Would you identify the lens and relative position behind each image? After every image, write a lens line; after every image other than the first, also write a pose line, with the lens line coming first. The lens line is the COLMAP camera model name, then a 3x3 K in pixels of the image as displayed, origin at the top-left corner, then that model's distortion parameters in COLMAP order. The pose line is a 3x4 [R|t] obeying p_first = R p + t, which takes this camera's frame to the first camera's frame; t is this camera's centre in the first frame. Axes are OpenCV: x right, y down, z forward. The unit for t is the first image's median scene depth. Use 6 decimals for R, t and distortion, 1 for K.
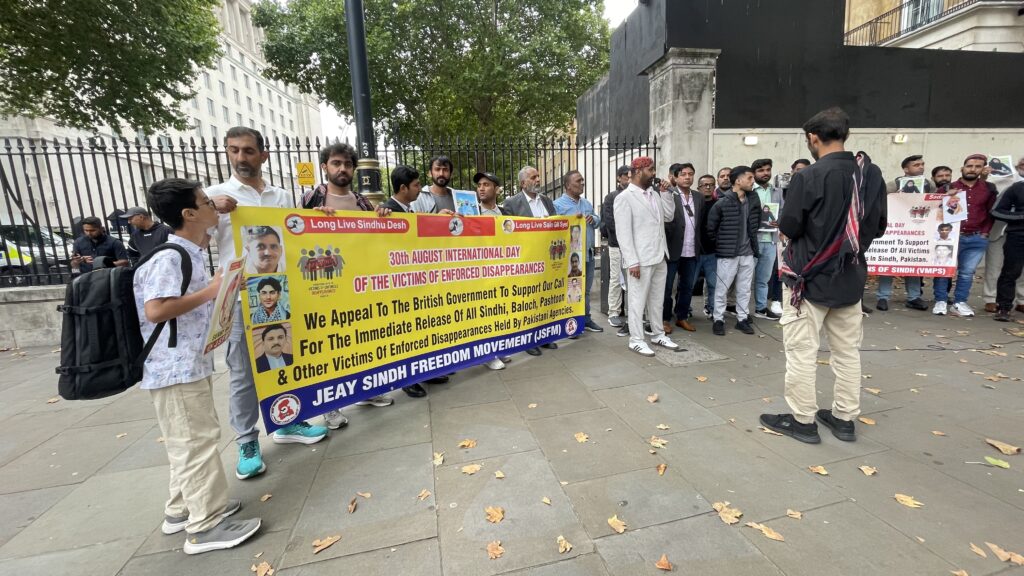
lens RADIAL K [[412.8, 0, 502.6], [0, 412.8, 291.8], [0, 0, 1]] dist [-0.005143, 0.000713]
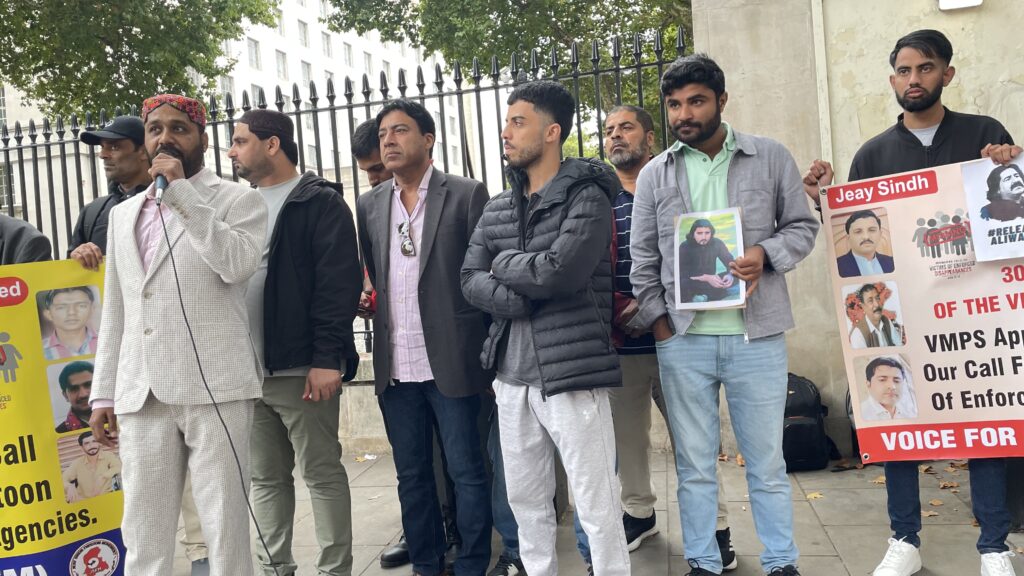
lens RADIAL K [[793.4, 0, 511.5], [0, 793.4, 274.8], [0, 0, 1]] dist [0.048065, -0.064445]
pose [[0.907820, -0.032177, -0.418124, 0.689636], [-0.019628, 0.992699, -0.119009, -0.090648], [0.418901, 0.116246, 0.900560, 0.409076]]
